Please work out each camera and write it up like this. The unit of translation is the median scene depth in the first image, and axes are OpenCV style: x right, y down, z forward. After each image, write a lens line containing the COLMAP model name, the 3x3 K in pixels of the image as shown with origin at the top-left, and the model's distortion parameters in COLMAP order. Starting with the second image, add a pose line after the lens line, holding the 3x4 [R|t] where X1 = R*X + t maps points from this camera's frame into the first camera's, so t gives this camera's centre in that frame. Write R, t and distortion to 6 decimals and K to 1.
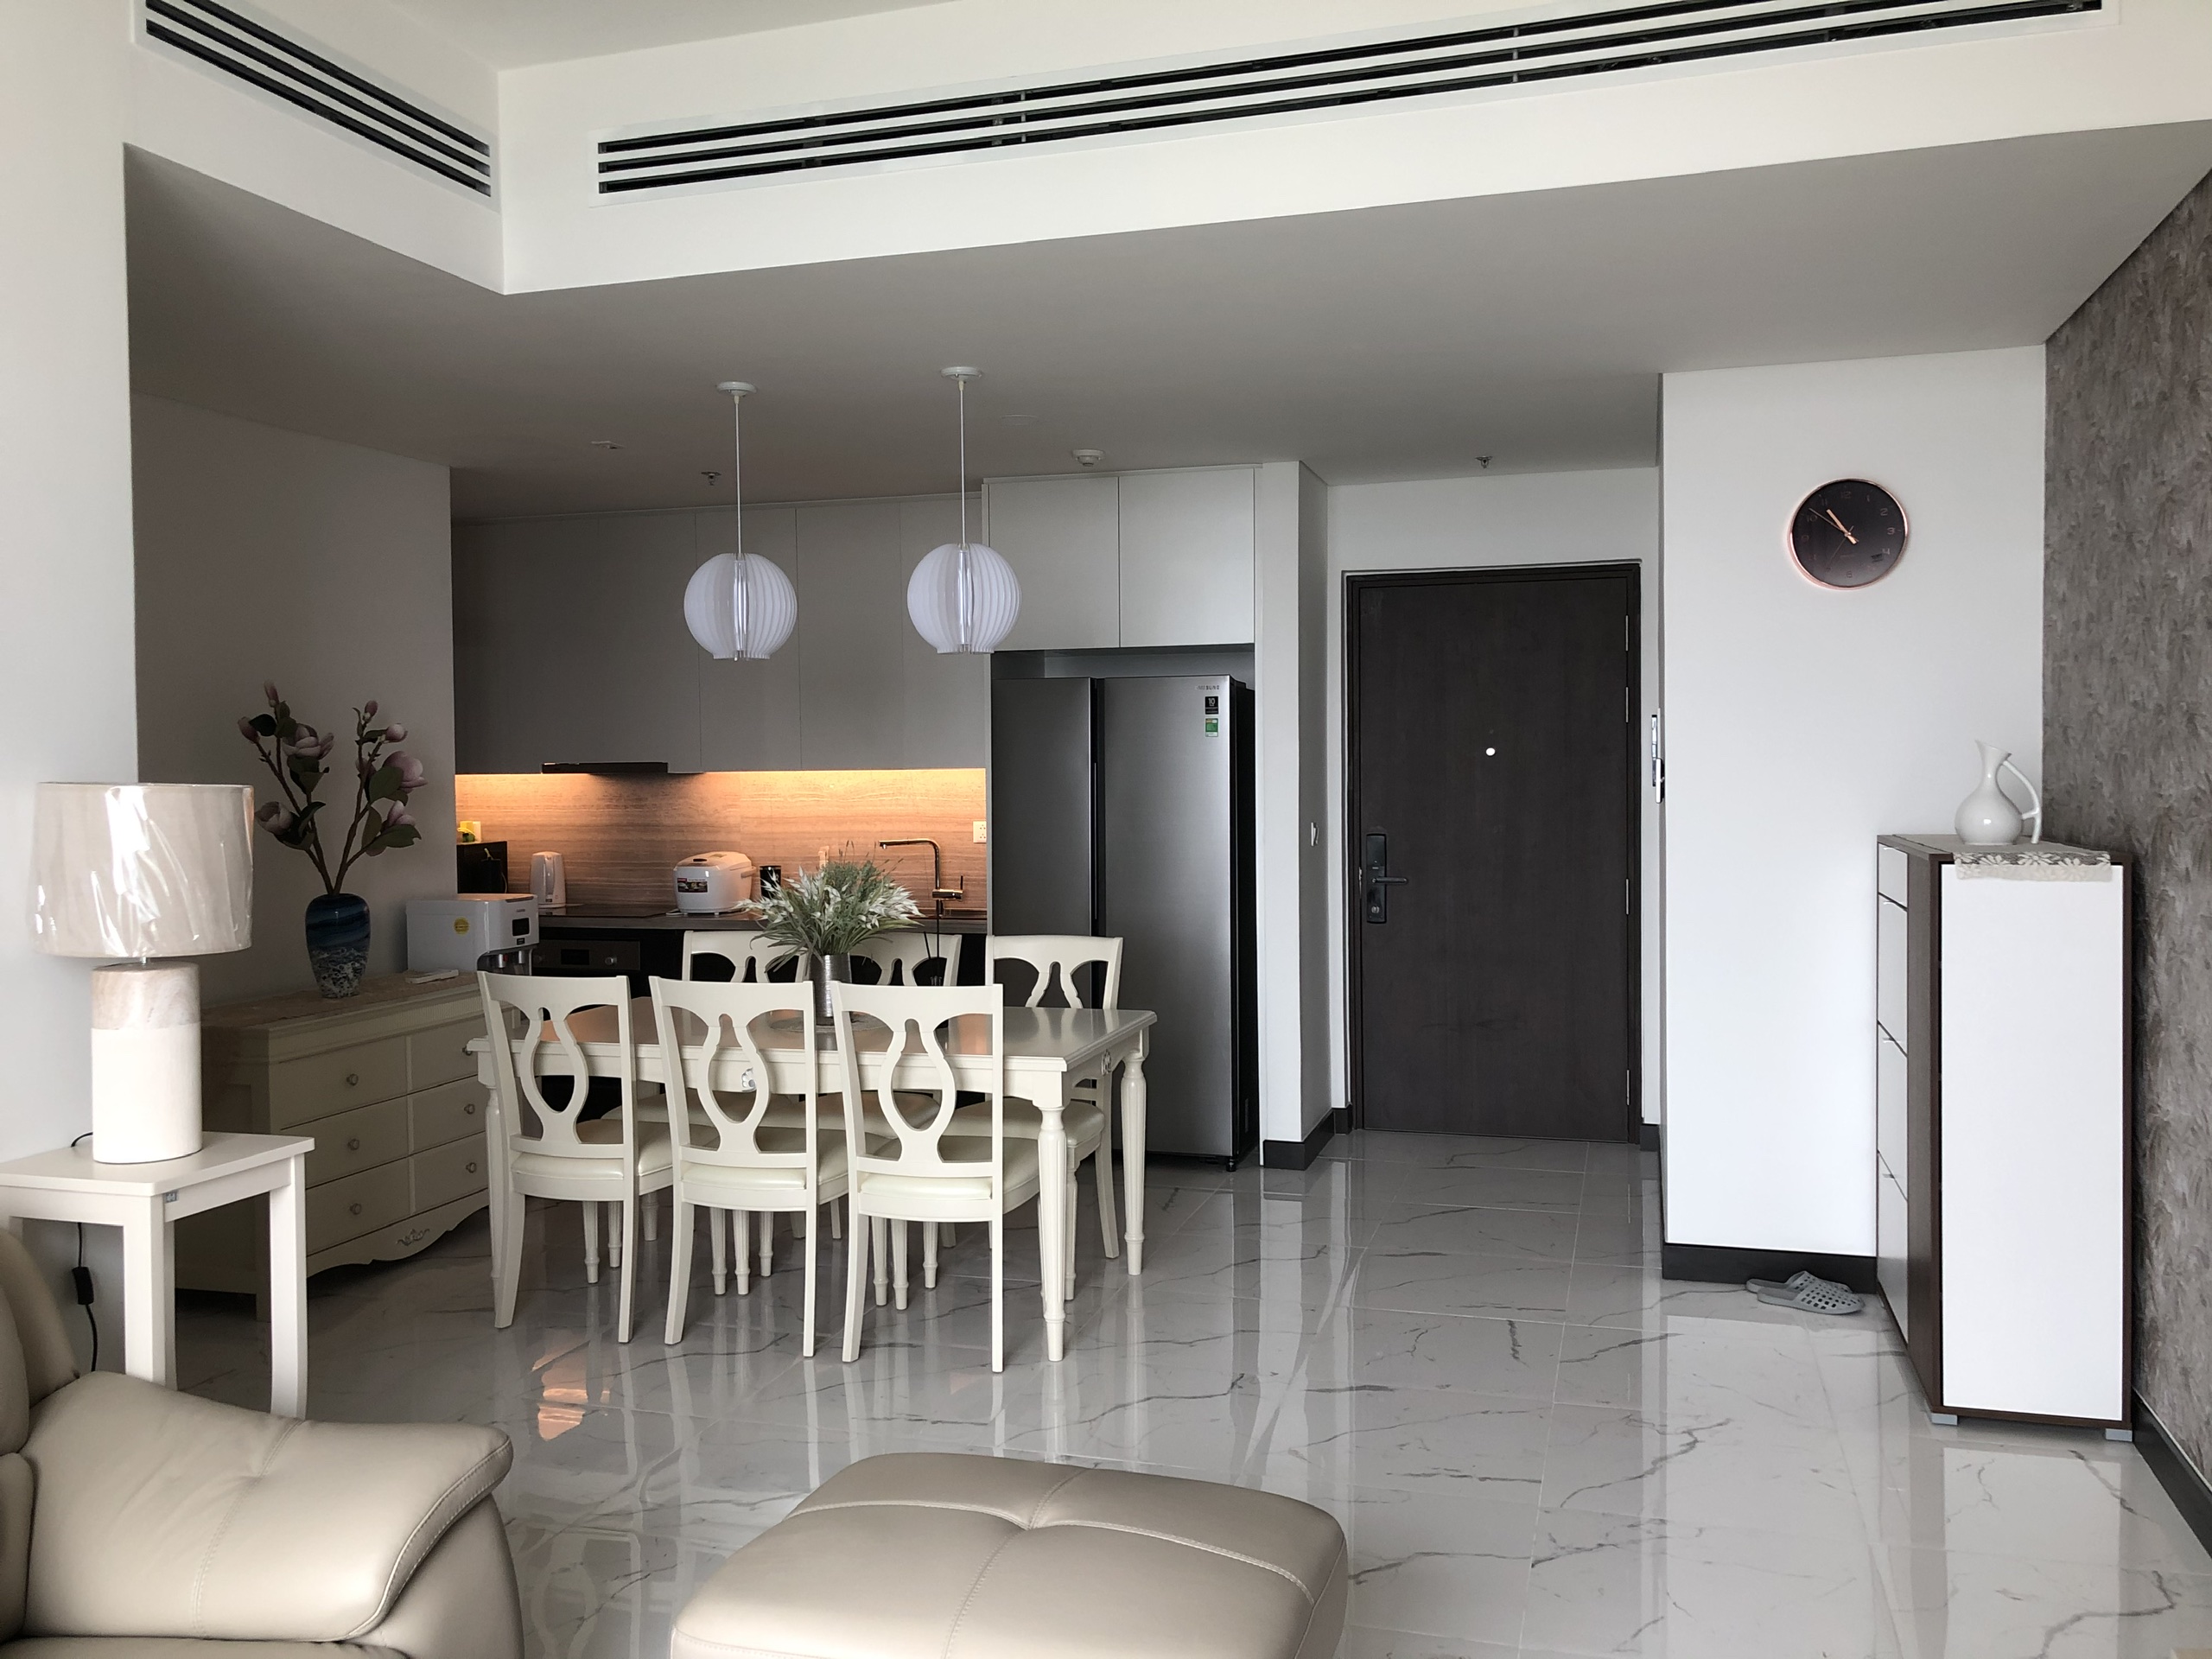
lens RADIAL K [[1781.3, 0, 1120.2], [0, 1781.3, 812.9], [0, 0, 1]] dist [-0.000556, -0.002864]
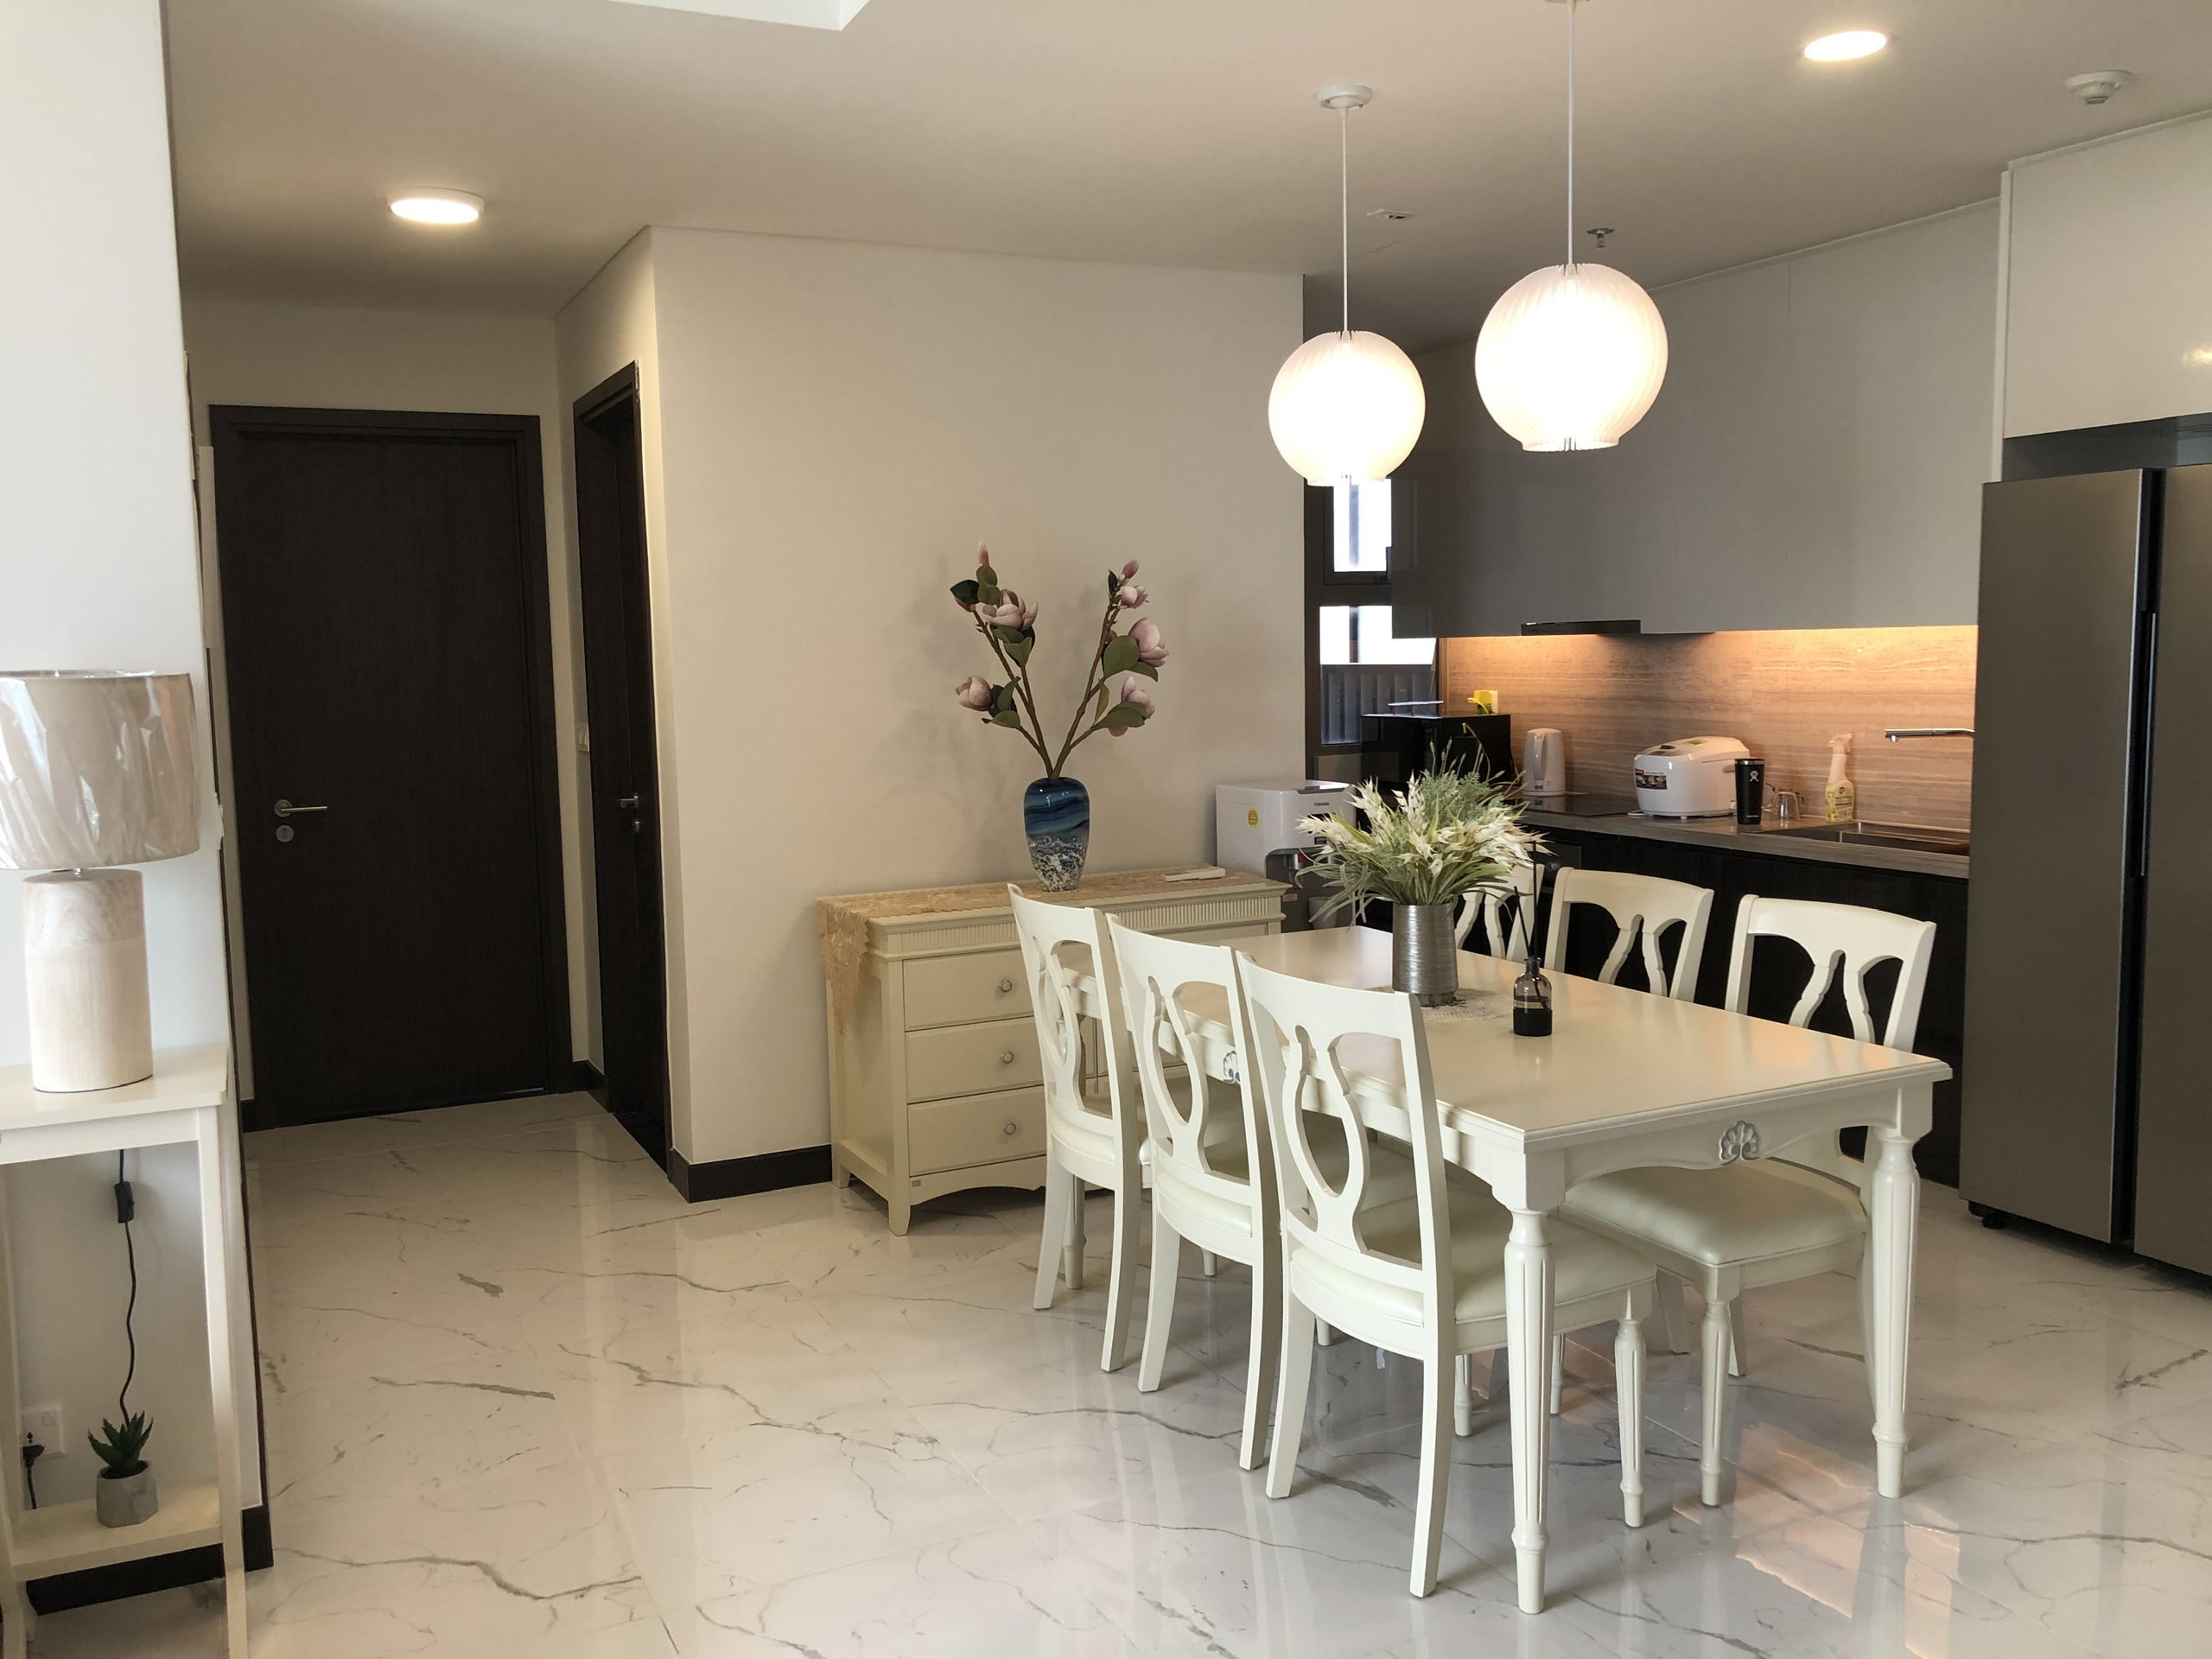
lens RADIAL K [[1781.3, 0, 1100.7], [0, 1781.3, 820.3], [0, 0, 1]] dist [-0.000556, -0.002864]
pose [[0.650089, 0.072341, -0.756407, 0.263572], [-0.004688, 0.995821, 0.091208, -0.015474], [0.759844, -0.055747, 0.647711, 0.428781]]
